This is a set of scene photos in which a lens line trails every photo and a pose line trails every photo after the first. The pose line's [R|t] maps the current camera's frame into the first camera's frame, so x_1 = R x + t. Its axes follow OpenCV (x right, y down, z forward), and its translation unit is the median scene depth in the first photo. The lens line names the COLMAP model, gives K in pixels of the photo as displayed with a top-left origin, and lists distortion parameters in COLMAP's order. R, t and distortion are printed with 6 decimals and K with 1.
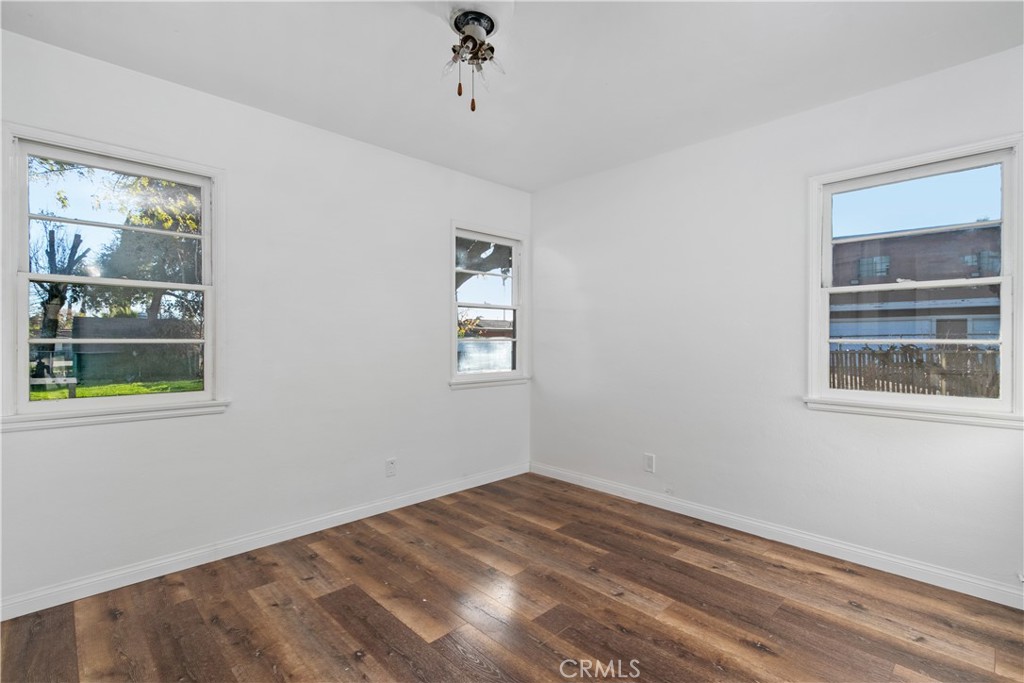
lens RADIAL K [[472.2, 0, 504.1], [0, 472.2, 344.6], [0, 0, 1]] dist [0.004127, -0.000825]
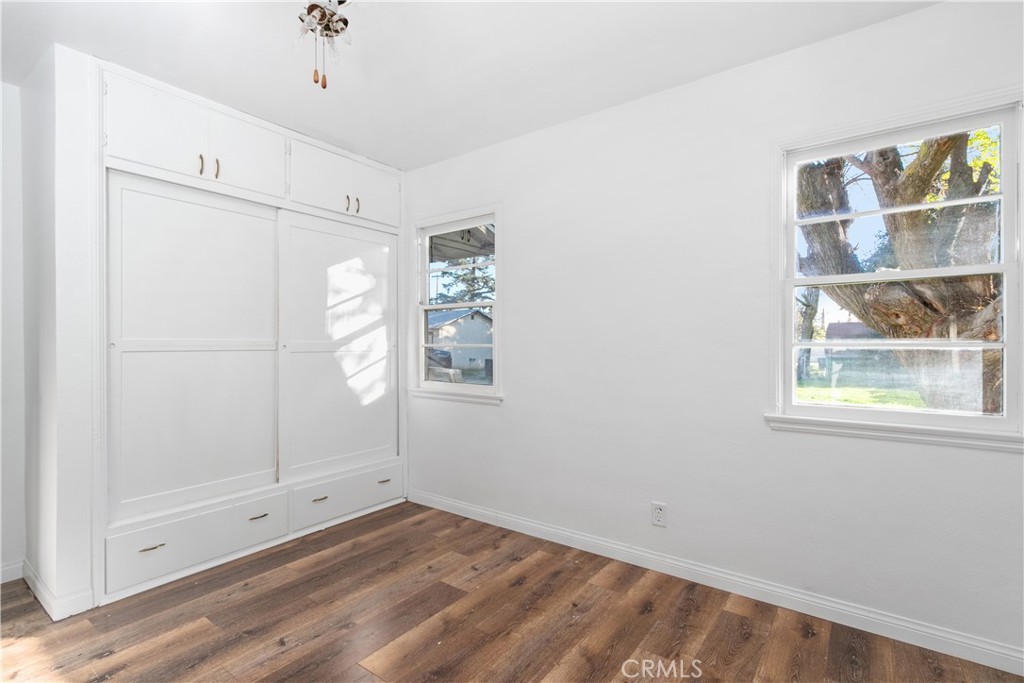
lens RADIAL K [[472.2, 0, 504.1], [0, 472.2, 344.6], [0, 0, 1]] dist [0.004127, -0.000825]
pose [[0.165839, -0.001077, -0.986152, 0.583718], [-0.007001, 0.999973, -0.002269, -0.010324], [0.986128, 0.007280, 0.165827, 0.787596]]
